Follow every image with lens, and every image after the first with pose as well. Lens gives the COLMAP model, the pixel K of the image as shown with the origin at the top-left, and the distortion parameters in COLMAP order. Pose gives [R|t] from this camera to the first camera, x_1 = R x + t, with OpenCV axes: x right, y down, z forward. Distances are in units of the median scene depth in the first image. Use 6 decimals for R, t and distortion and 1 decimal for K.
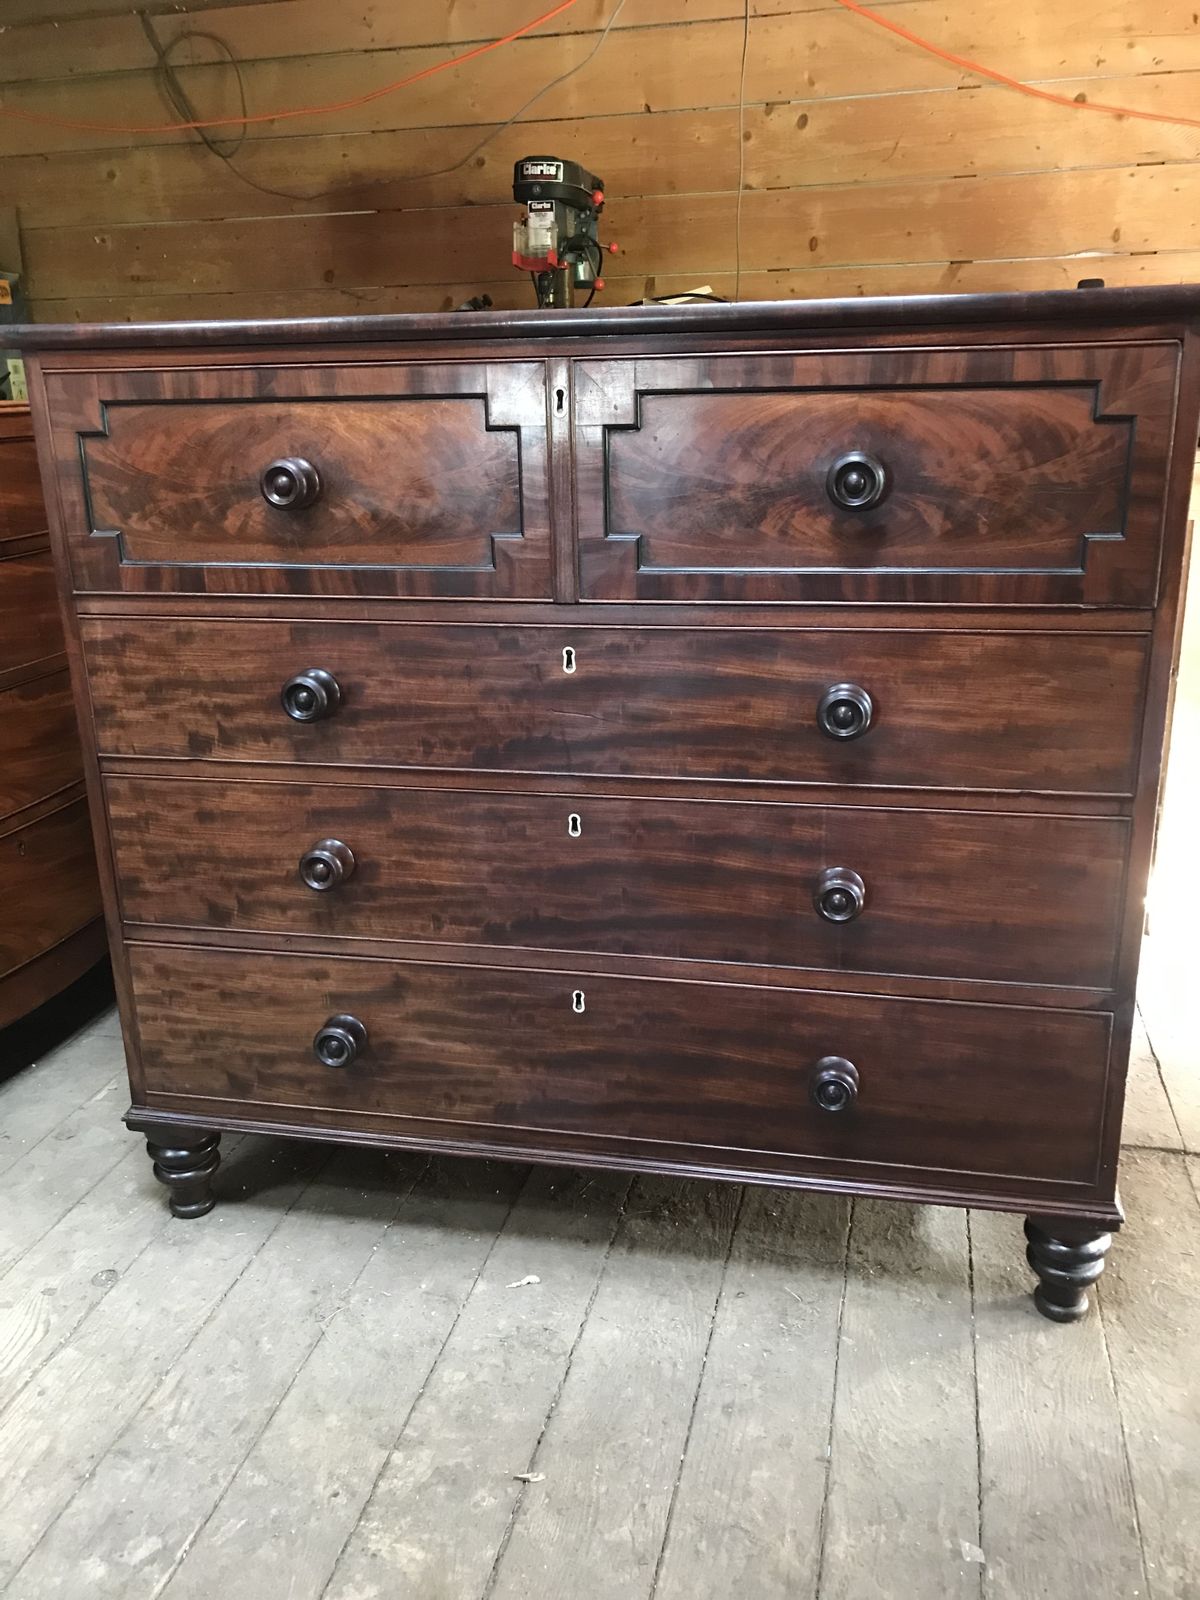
lens RADIAL K [[1306.6, 0, 609.9], [0, 1306.6, 787.9], [0, 0, 1]] dist [0.016355, -0.002694]
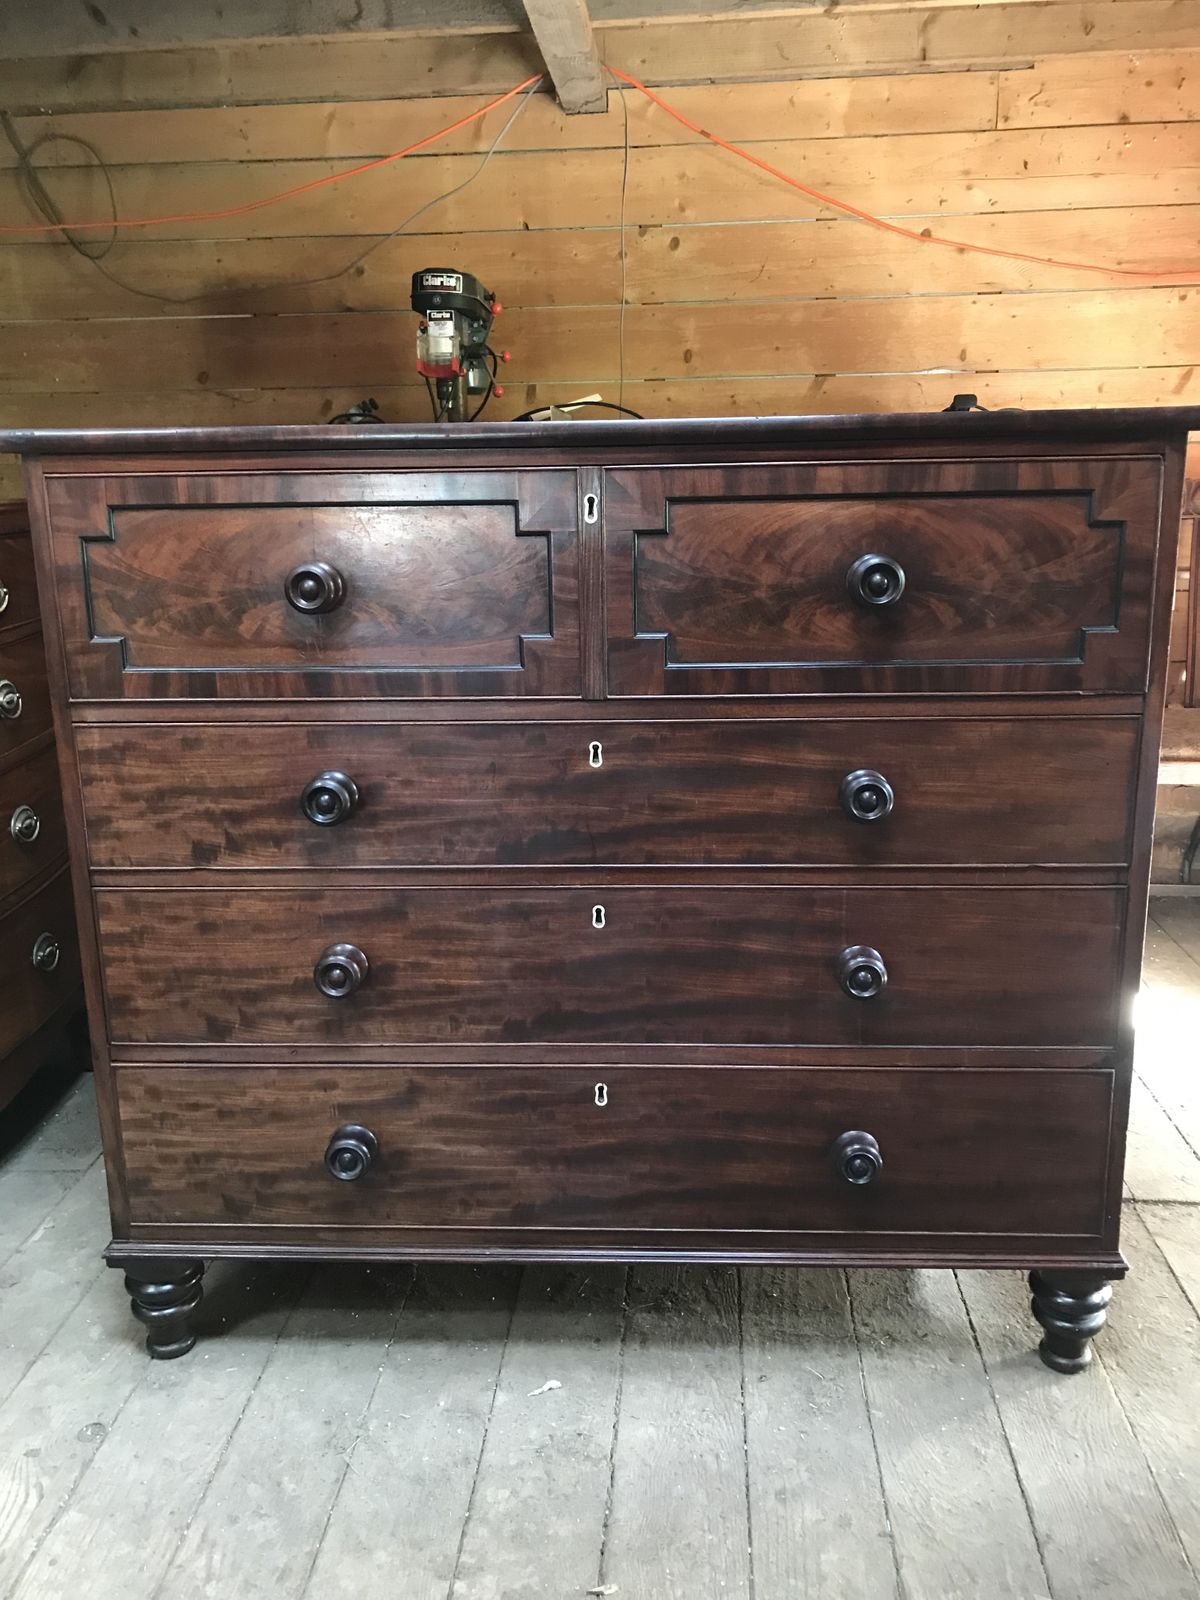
lens RADIAL K [[1306.6, 0, 609.7], [0, 1306.6, 788.7], [0, 0, 1]] dist [0.016355, -0.002694]
pose [[0.987222, -0.032713, 0.155960, -0.166454], [0.043399, 0.996901, -0.065613, -0.003891], [-0.153330, 0.071543, 0.985582, -0.006421]]
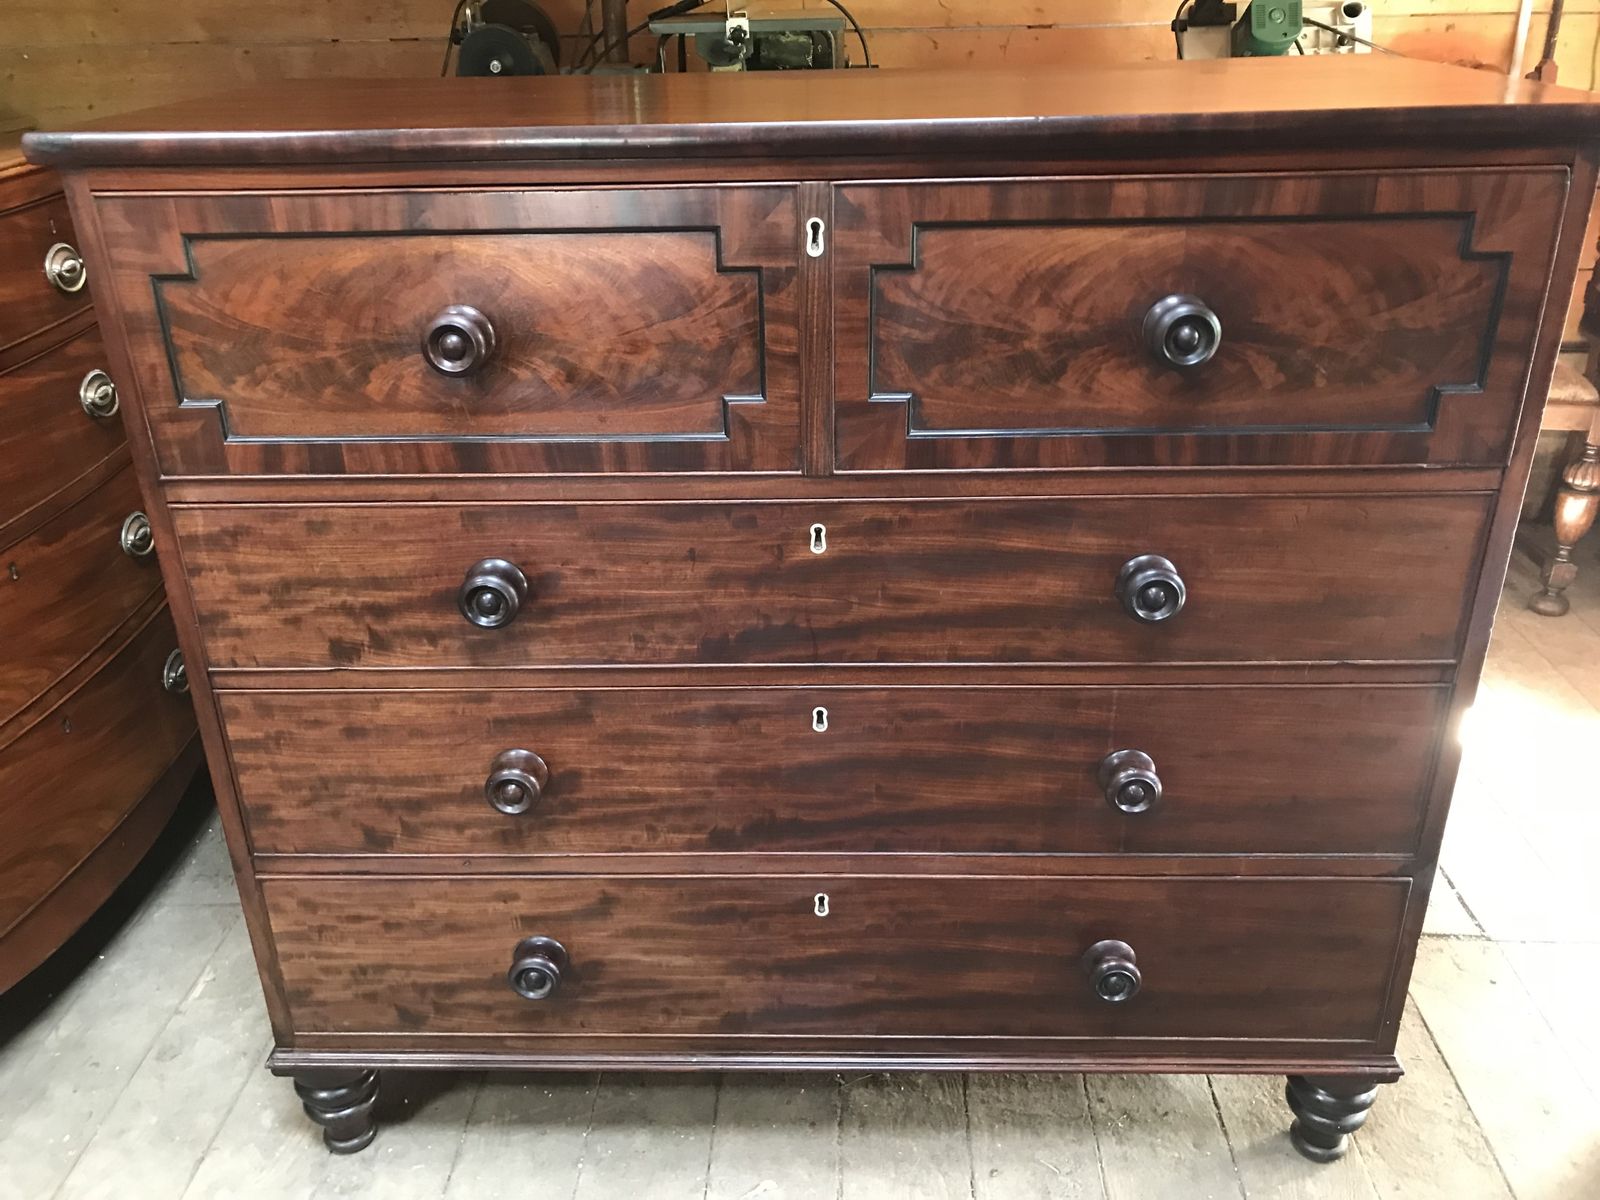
lens RADIAL K [[1306.6, 0, 785.8], [0, 1306.6, 589.0], [0, 0, 1]] dist [0.016355, -0.002694]
pose [[0.984409, -0.074739, 0.159228, -0.171870], [0.053402, 0.989500, 0.134306, -0.165218], [-0.167594, -0.123709, 0.978063, 0.171925]]
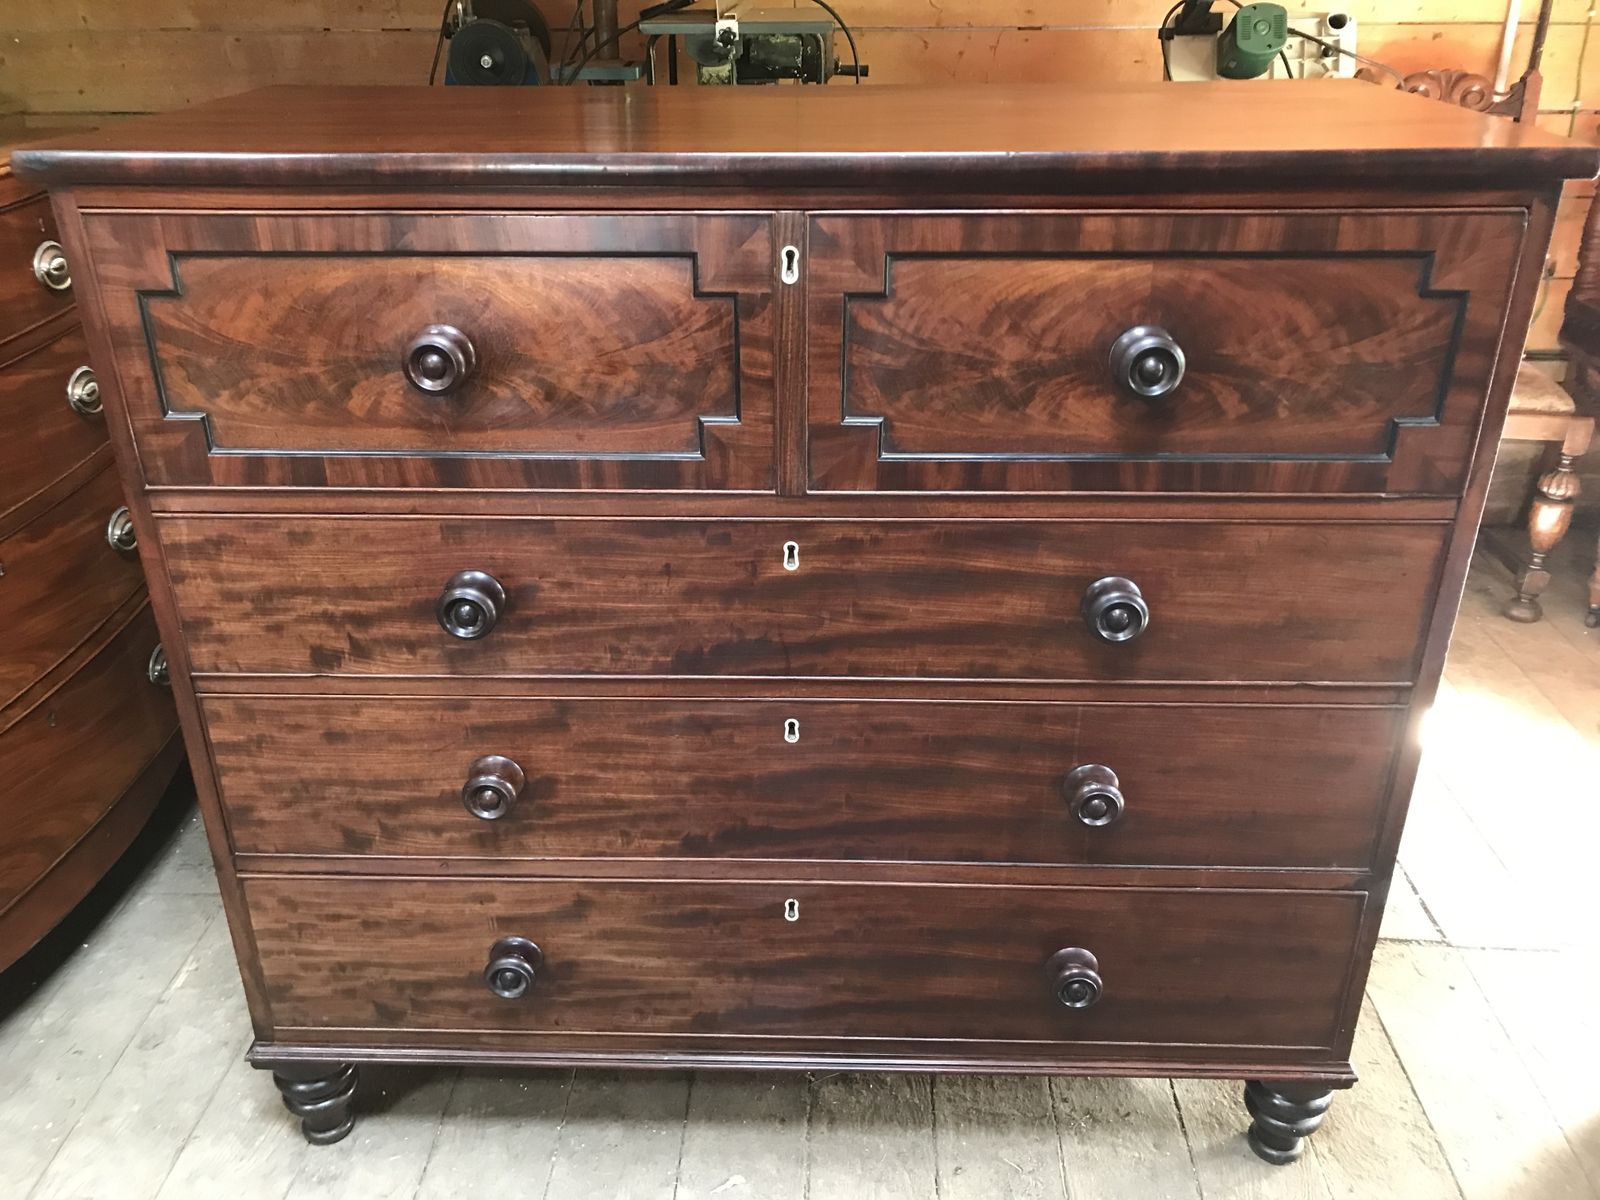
lens RADIAL K [[1306.6, 0, 784.5], [0, 1306.6, 587.5], [0, 0, 1]] dist [0.016355, -0.002694]
pose [[0.984488, -0.063164, 0.163687, -0.162005], [0.038785, 0.988217, 0.148063, -0.187991], [-0.171111, -0.139417, 0.975338, 0.156890]]
